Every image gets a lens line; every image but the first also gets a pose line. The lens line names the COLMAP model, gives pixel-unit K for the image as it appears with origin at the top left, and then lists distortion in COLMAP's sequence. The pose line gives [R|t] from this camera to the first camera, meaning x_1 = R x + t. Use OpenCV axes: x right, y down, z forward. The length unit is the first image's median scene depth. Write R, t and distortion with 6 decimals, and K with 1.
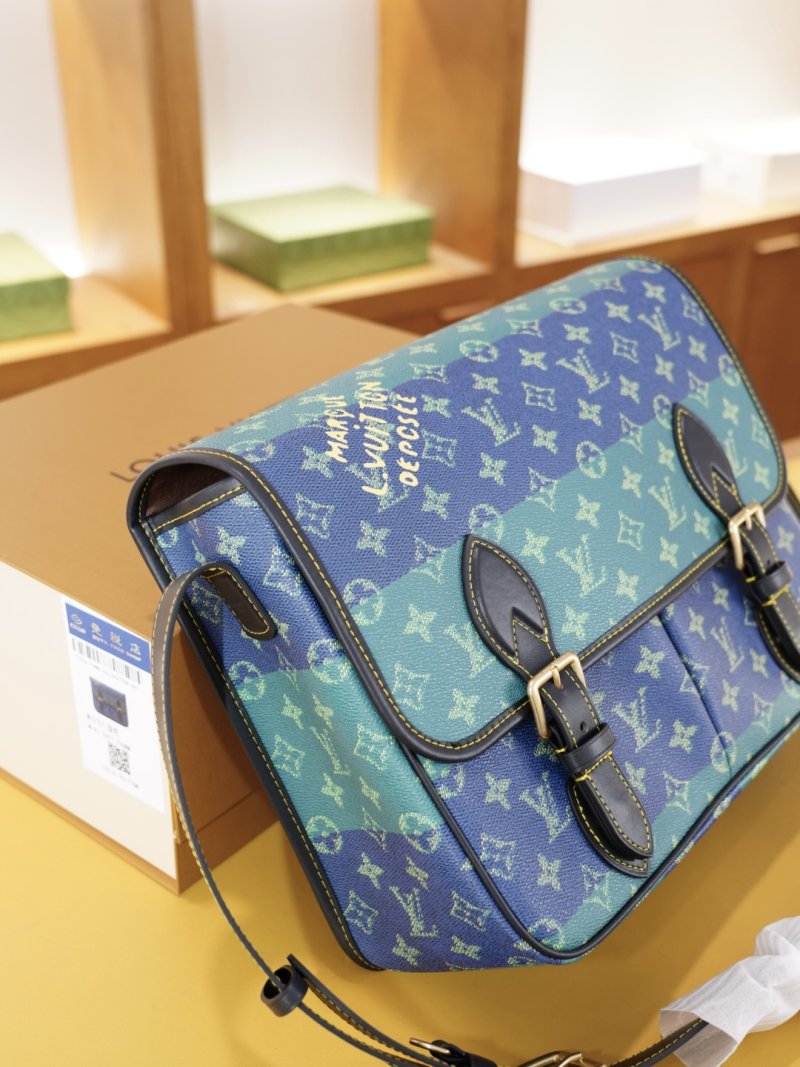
lens RADIAL K [[1260.6, 0, 413.6], [0, 1260.6, 520.9], [0, 0, 1]] dist [0.055032, 0.010610]
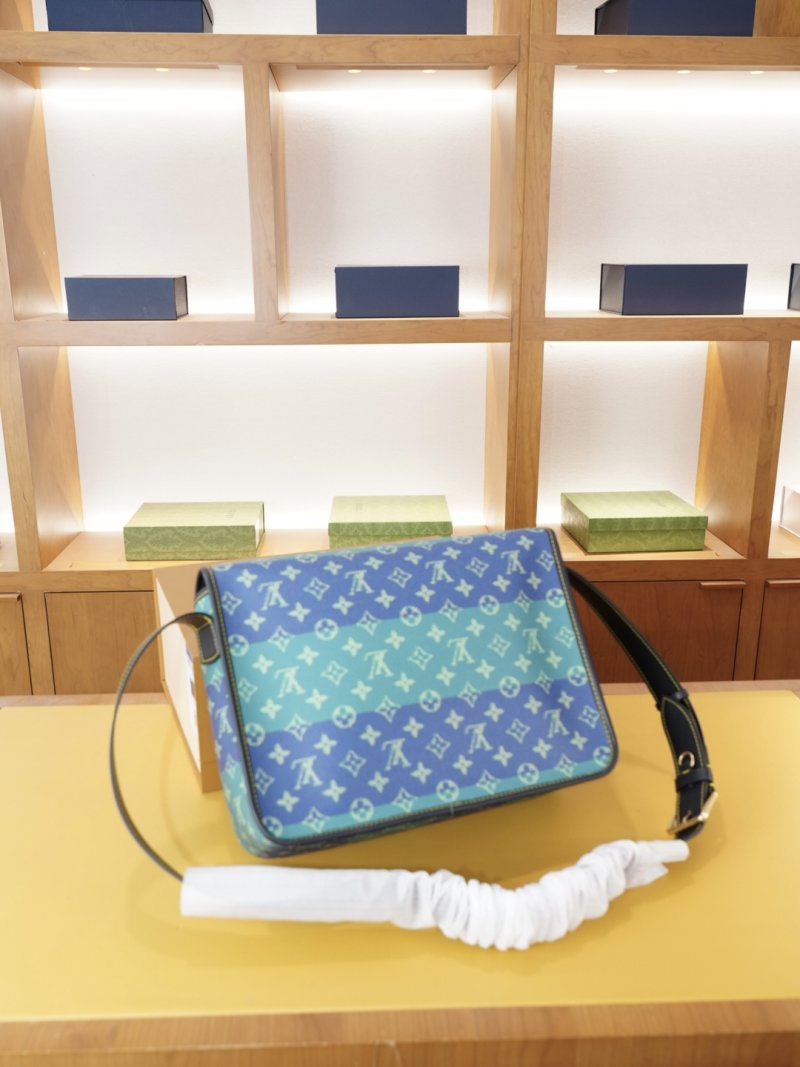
lens RADIAL K [[900.0, 0, 406.9], [0, 900.0, 531.9], [0, 0, 1]] dist [0.000925, 0.007872]
pose [[0.880017, 0.128845, -0.457131, 0.792405], [-0.221022, 0.963025, -0.154052, 0.054197], [0.420380, 0.236605, 0.875956, -0.242204]]
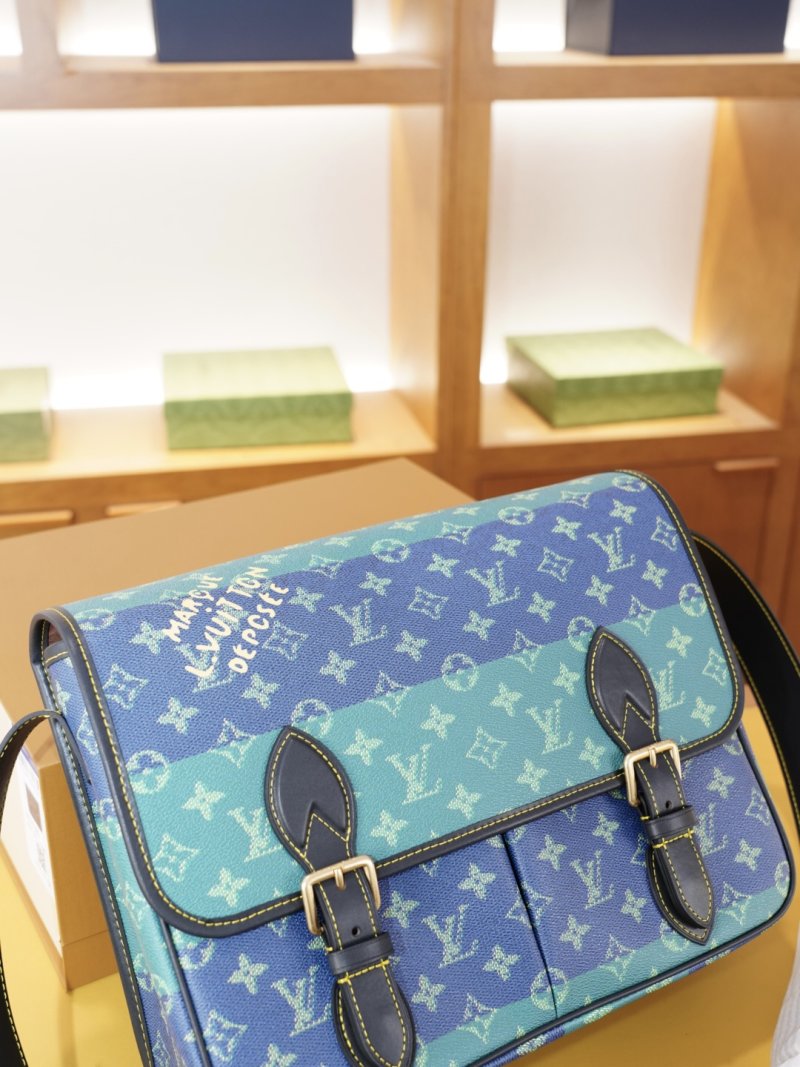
lens RADIAL K [[1237.9, 0, 400.0], [0, 1237.9, 533.5], [0, 0, 1]] dist [0.030342, 0.001558]
pose [[0.939722, 0.142696, -0.310743, 0.415903], [-0.164236, 0.985433, -0.044149, -0.113544], [0.299916, 0.092523, 0.949468, 0.012686]]
